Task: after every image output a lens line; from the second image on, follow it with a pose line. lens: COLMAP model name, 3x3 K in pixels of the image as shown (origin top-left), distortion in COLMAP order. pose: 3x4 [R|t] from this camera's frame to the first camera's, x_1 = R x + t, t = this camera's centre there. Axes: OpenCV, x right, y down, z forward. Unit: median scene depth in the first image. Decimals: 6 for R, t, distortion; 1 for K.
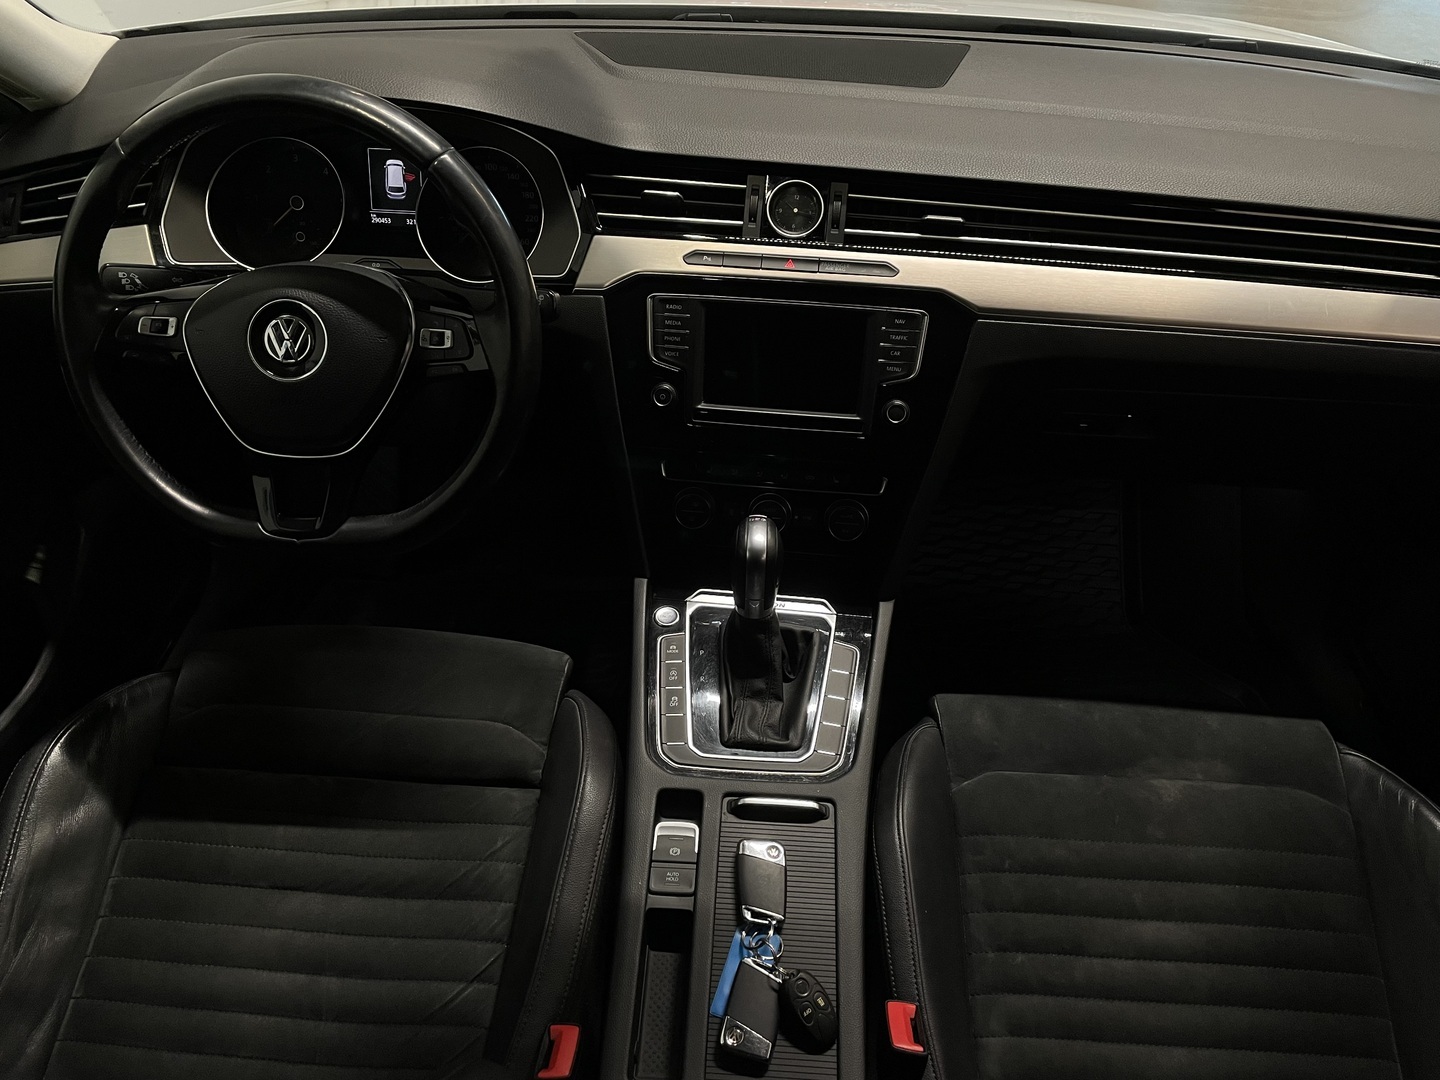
lens RADIAL K [[1080.3, 0, 709.0], [0, 1080.3, 537.3], [0, 0, 1]] dist [0.089407, -0.129367]
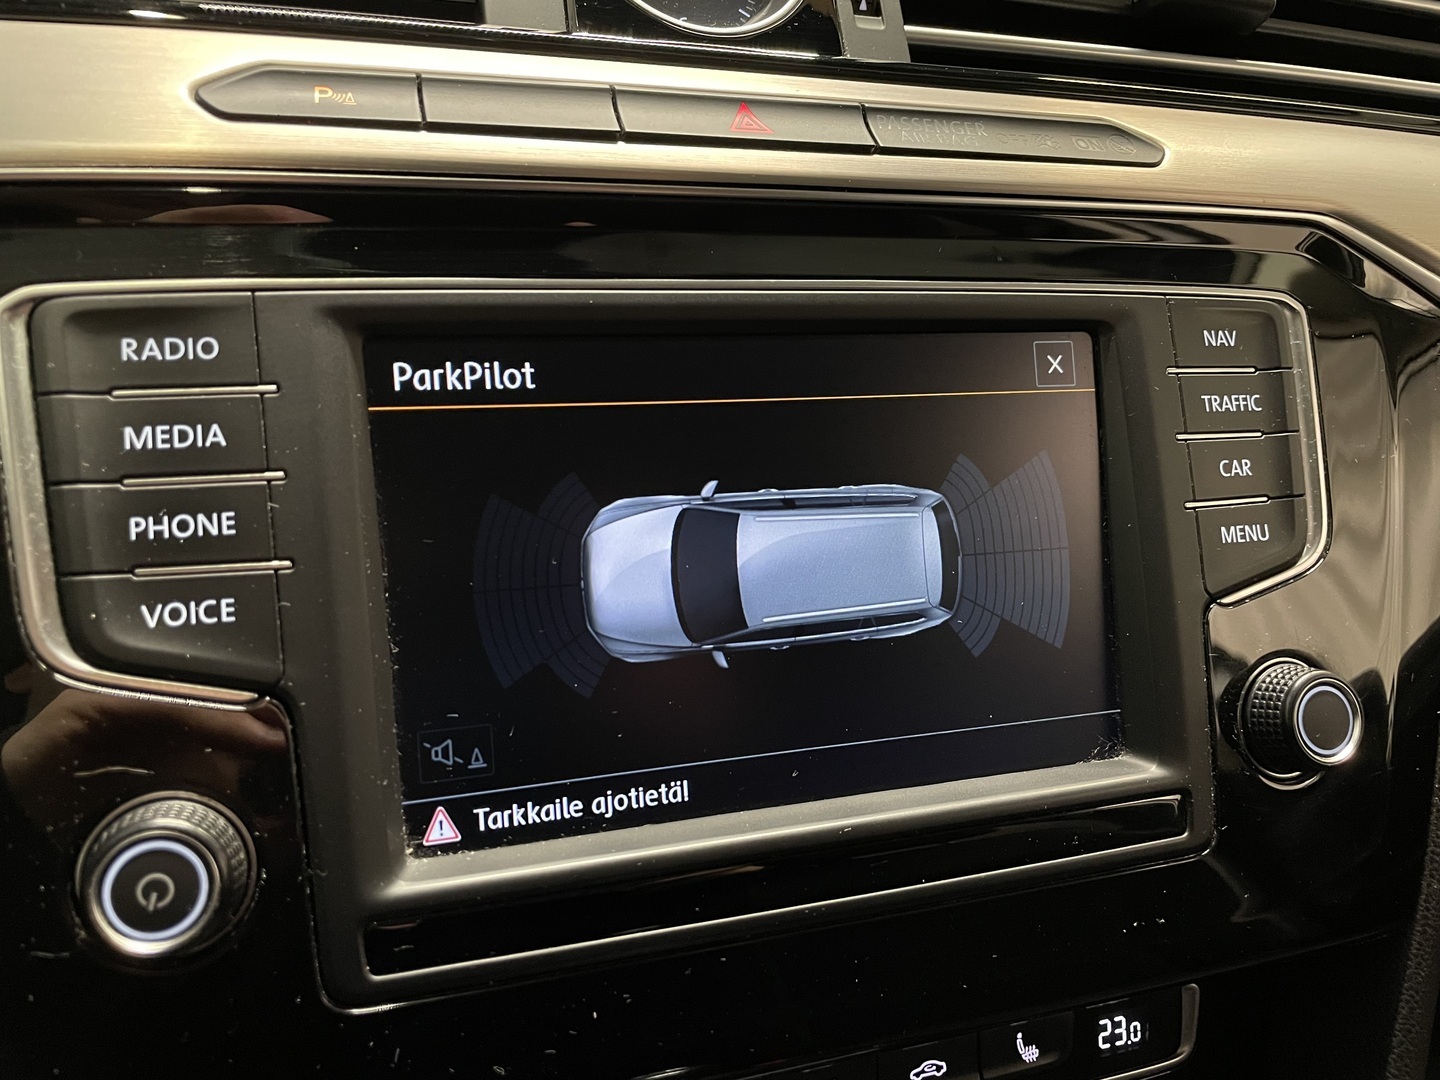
lens RADIAL K [[1080.3, 0, 709.0], [0, 1080.3, 537.3], [0, 0, 1]] dist [0.089407, -0.129367]
pose [[0.911224, -0.120685, 0.393835, -0.026746], [0.213554, 0.955998, -0.201153, -0.131266], [-0.352230, 0.267401, 0.896901, 0.827775]]
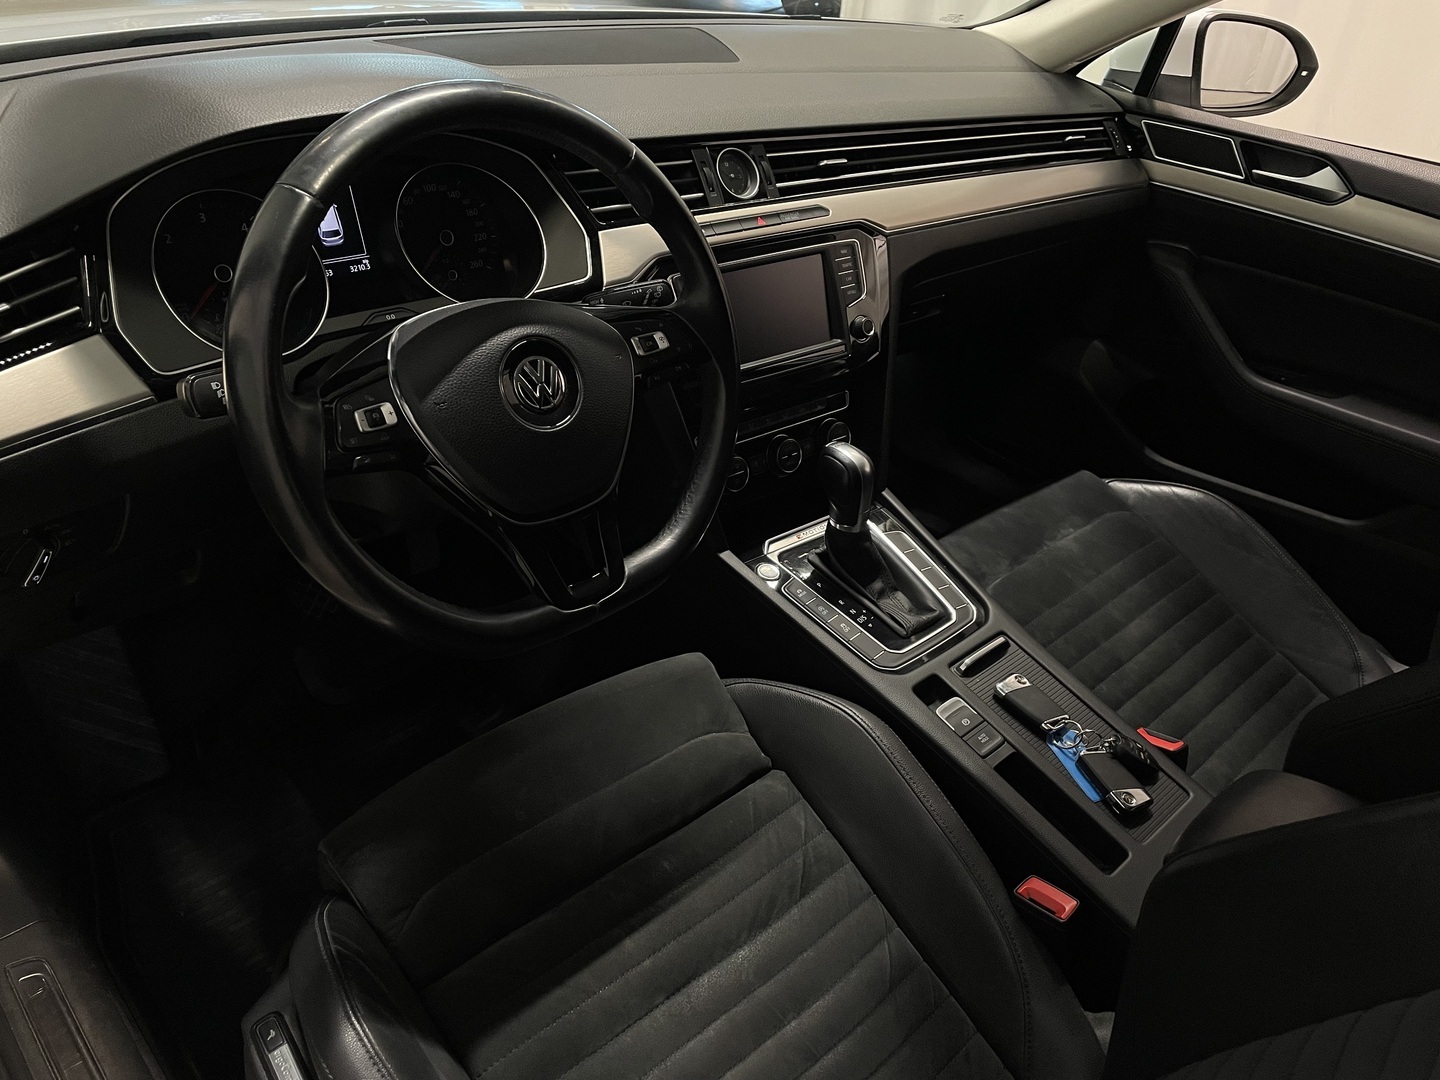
lens RADIAL K [[1096.8, 0, 718.8], [0, 1096.8, 531.0], [0, 0, 1]] dist [0.090233, -0.128336]
pose [[0.684667, -0.353565, 0.637356, -0.770427], [0.372102, 0.921476, 0.111453, -0.103308], [-0.626714, 0.160853, 0.762467, 0.227345]]
